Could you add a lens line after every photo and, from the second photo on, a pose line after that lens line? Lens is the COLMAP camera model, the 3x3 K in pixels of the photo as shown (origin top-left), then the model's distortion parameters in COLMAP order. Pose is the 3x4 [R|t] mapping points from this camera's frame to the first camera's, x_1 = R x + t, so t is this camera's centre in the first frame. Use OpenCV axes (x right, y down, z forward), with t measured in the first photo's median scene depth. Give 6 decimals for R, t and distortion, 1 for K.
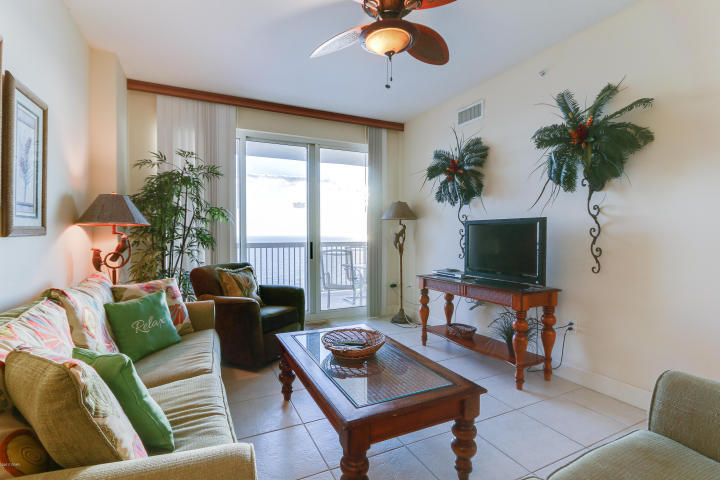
lens RADIAL K [[332.8, 0, 353.2], [0, 332.8, 236.0], [0, 0, 1]] dist [-0.015224, 0.000371]
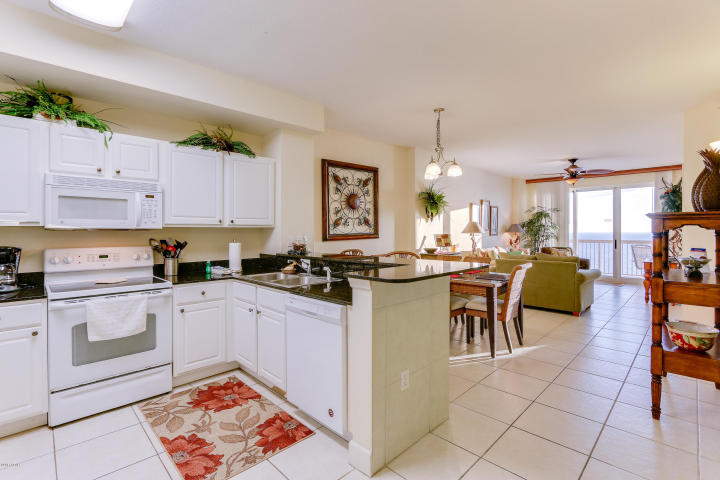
lens RADIAL K [[332.8, 0, 353.4], [0, 332.8, 232.9], [0, 0, 1]] dist [-0.015224, 0.000371]
pose [[0.321543, 0.005756, -0.946877, 1.445424], [-0.007121, 0.999968, 0.003660, -0.022215], [0.946868, 0.005566, 0.321574, -1.235305]]
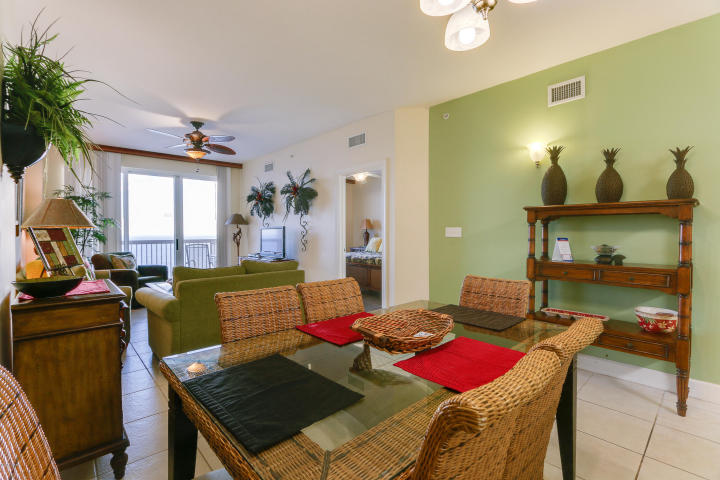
lens RADIAL K [[332.8, 0, 354.8], [0, 332.8, 235.3], [0, 0, 1]] dist [-0.015224, 0.000371]
pose [[0.959176, -0.005091, 0.282763, 0.287092], [0.004564, 0.999986, 0.002523, -0.000047], [-0.282772, -0.001130, 0.959187, -0.880043]]
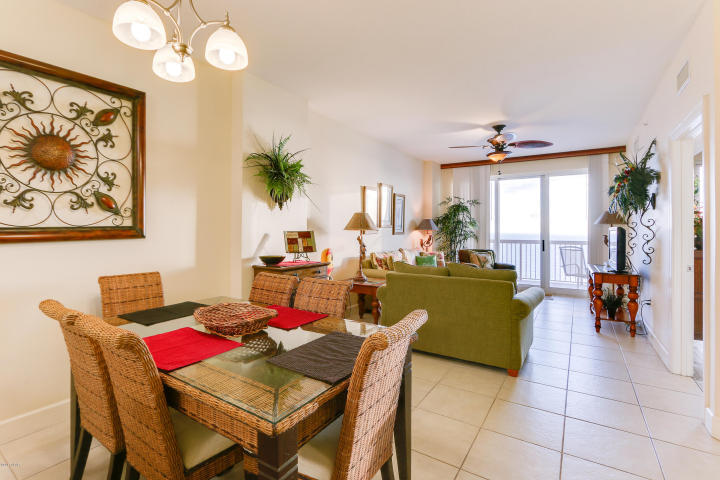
lens RADIAL K [[332.8, 0, 356.2], [0, 332.8, 227.6], [0, 0, 1]] dist [-0.015224, 0.000371]
pose [[0.512639, -0.003425, -0.858597, 0.907705], [-0.012580, 0.999855, -0.011499, -0.013675], [0.858512, 0.016696, 0.512522, -0.610701]]
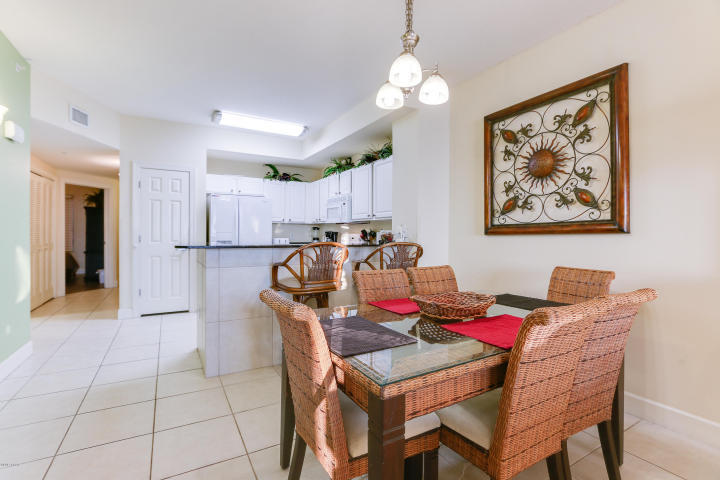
lens RADIAL K [[332.8, 0, 357.7], [0, 332.8, 234.9], [0, 0, 1]] dist [-0.015224, 0.000371]
pose [[-0.996362, -0.008189, -0.084831, 0.595830], [-0.009294, 0.999877, 0.012636, 0.008063], [0.084717, 0.013378, -0.996315, -0.057206]]
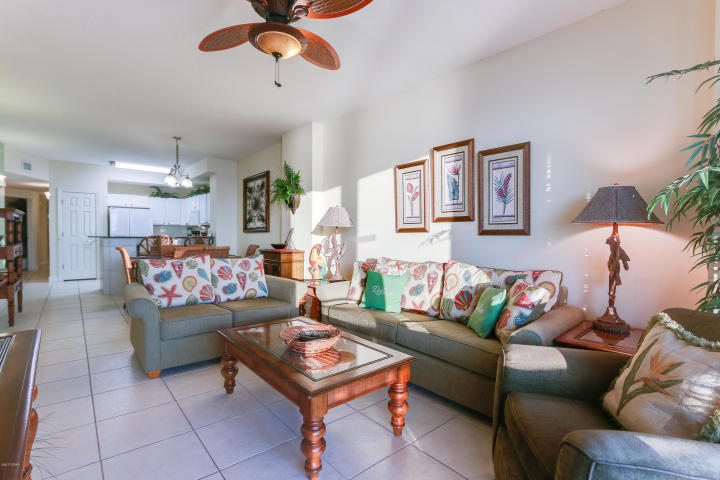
lens RADIAL K [[332.8, 0, 355.2], [0, 332.8, 239.8], [0, 0, 1]] dist [-0.015224, 0.000371]
pose [[-0.961945, -0.007012, -0.273154, 0.087620], [-0.015419, 0.999471, 0.028643, -0.008143], [0.272808, 0.031765, -0.961544, 1.161510]]
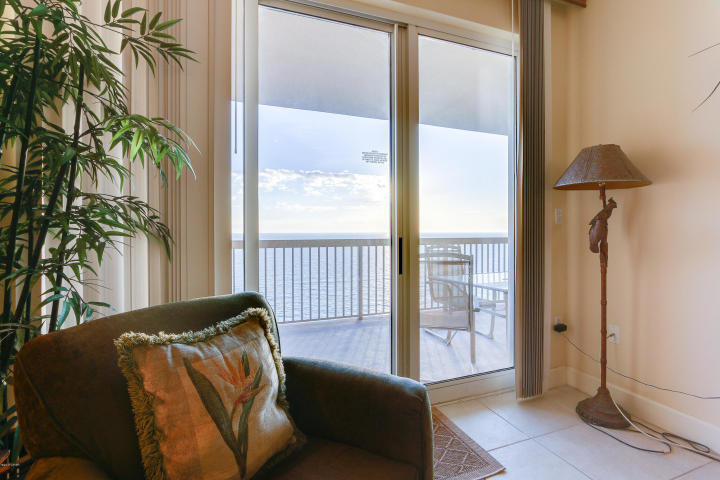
lens RADIAL K [[332.8, 0, 363.7], [0, 332.8, 226.2], [0, 0, 1]] dist [-0.015224, 0.000371]
pose [[0.997754, 0.001270, -0.066977, -0.182912], [-0.002099, 0.999922, -0.012314, 0.011672], [0.066956, 0.012427, 0.997679, 0.673203]]
